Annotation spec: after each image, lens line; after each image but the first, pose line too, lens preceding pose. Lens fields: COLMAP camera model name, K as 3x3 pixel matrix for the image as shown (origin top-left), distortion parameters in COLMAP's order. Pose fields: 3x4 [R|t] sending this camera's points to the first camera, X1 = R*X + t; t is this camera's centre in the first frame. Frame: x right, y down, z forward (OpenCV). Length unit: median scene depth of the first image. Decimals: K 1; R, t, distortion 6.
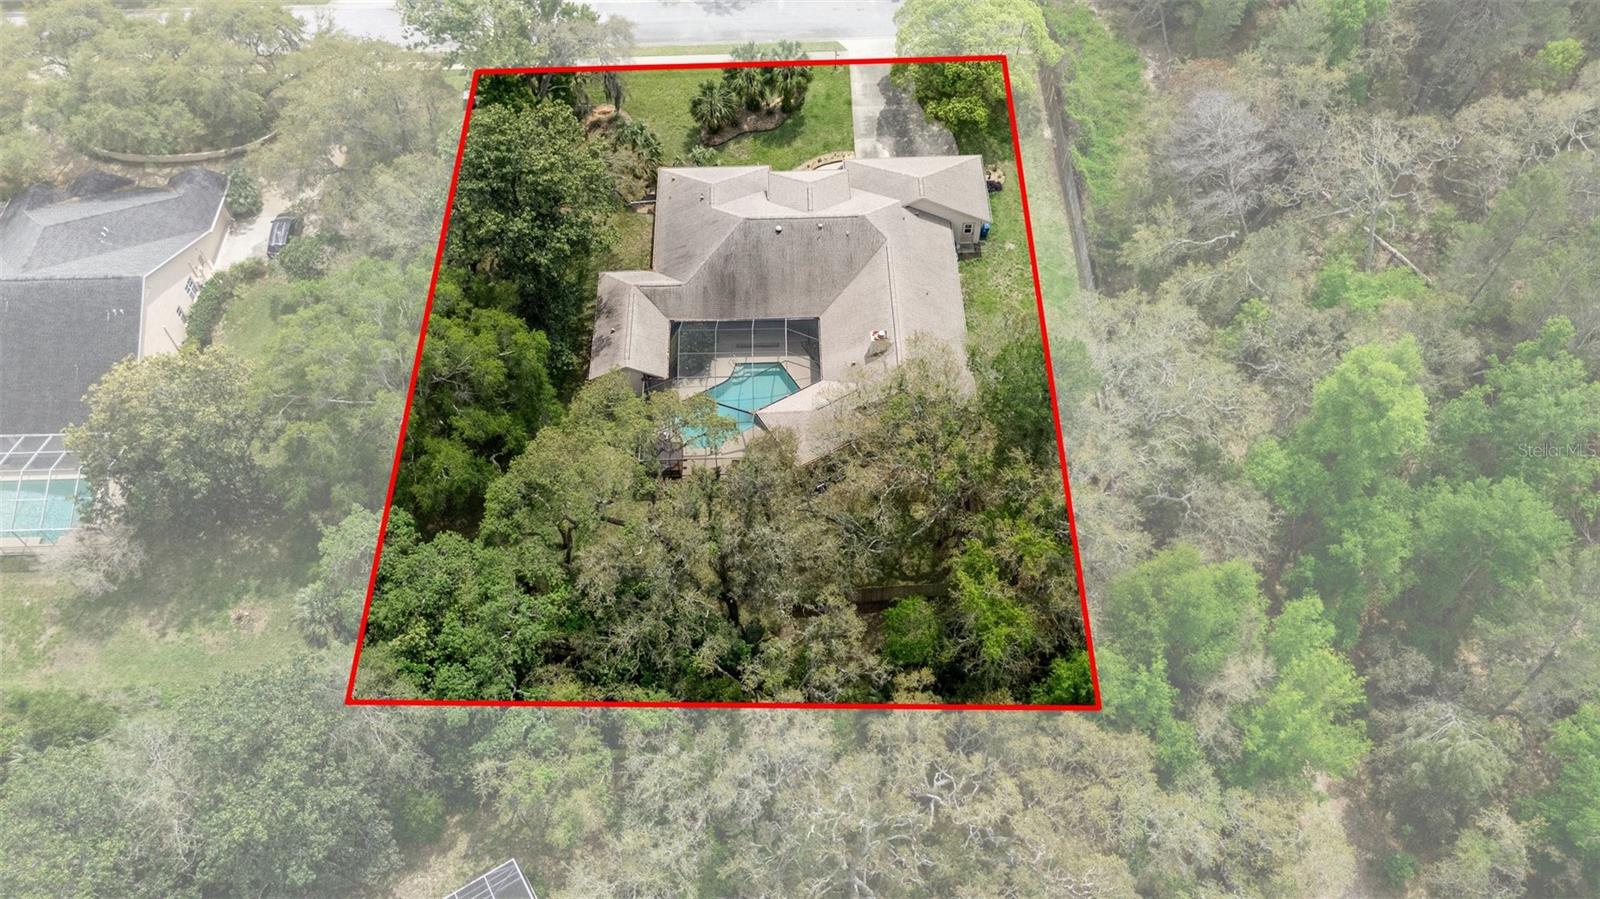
lens RADIAL K [[1184.6, 0, 801.1], [0, 1184.6, 455.9], [0, 0, 1]] dist [0.040011, -0.025282]
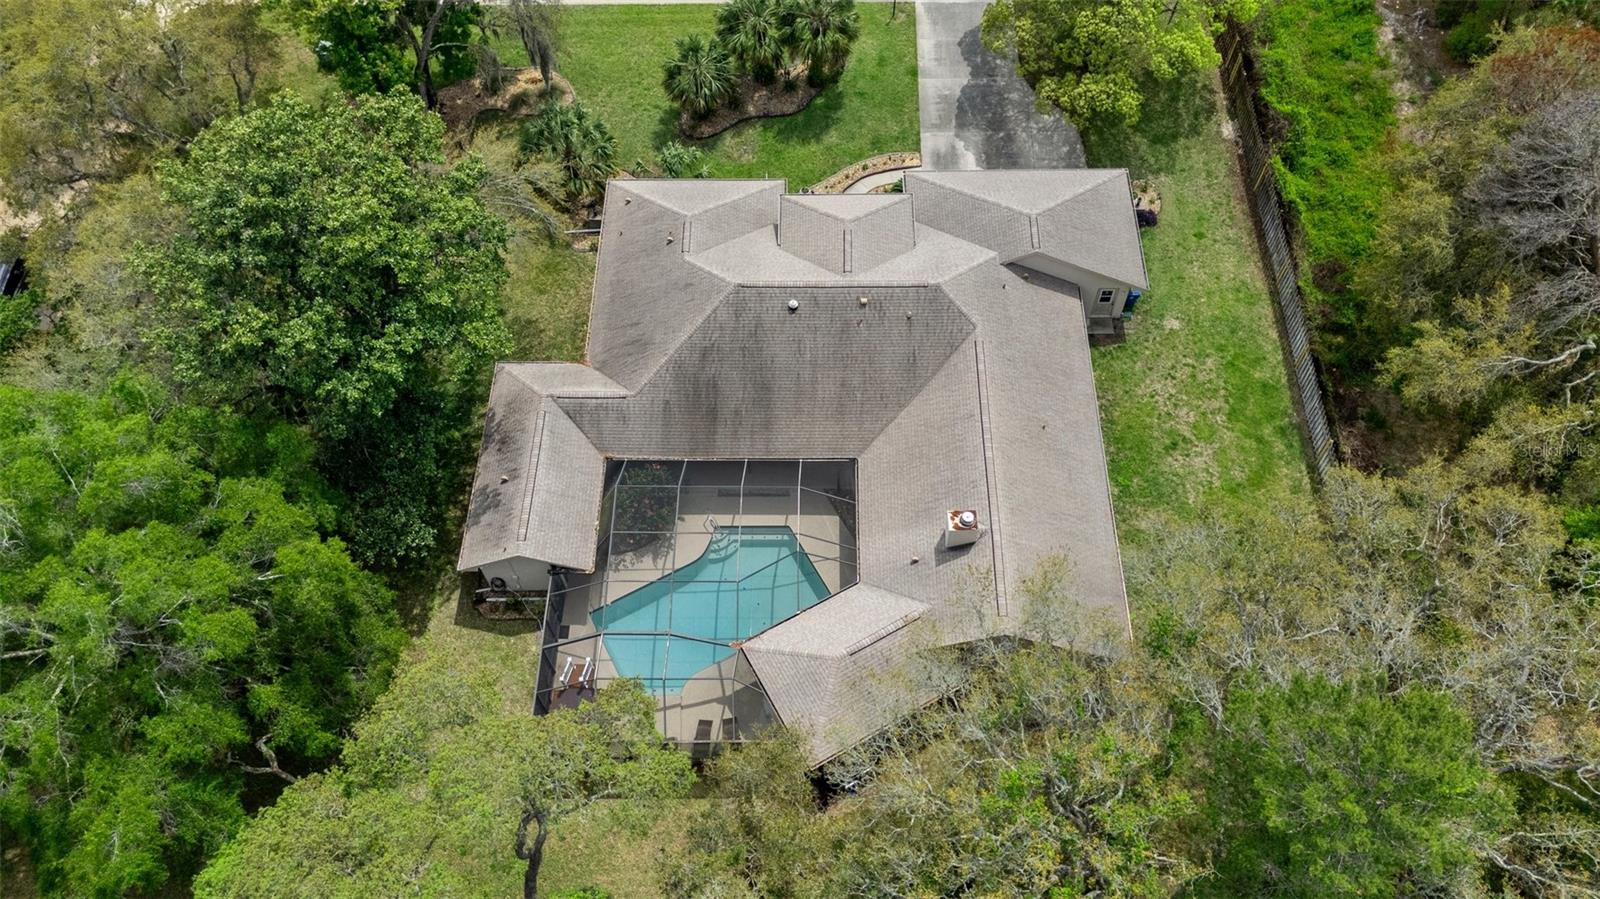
lens RADIAL K [[1184.6, 0, 798.9], [0, 1184.6, 439.0], [0, 0, 1]] dist [0.040011, -0.025282]
pose [[0.999206, 0.029324, -0.026986, 0.001786], [-0.027722, 0.997936, 0.057923, -0.147741], [0.028629, -0.057129, 0.997956, 0.378448]]
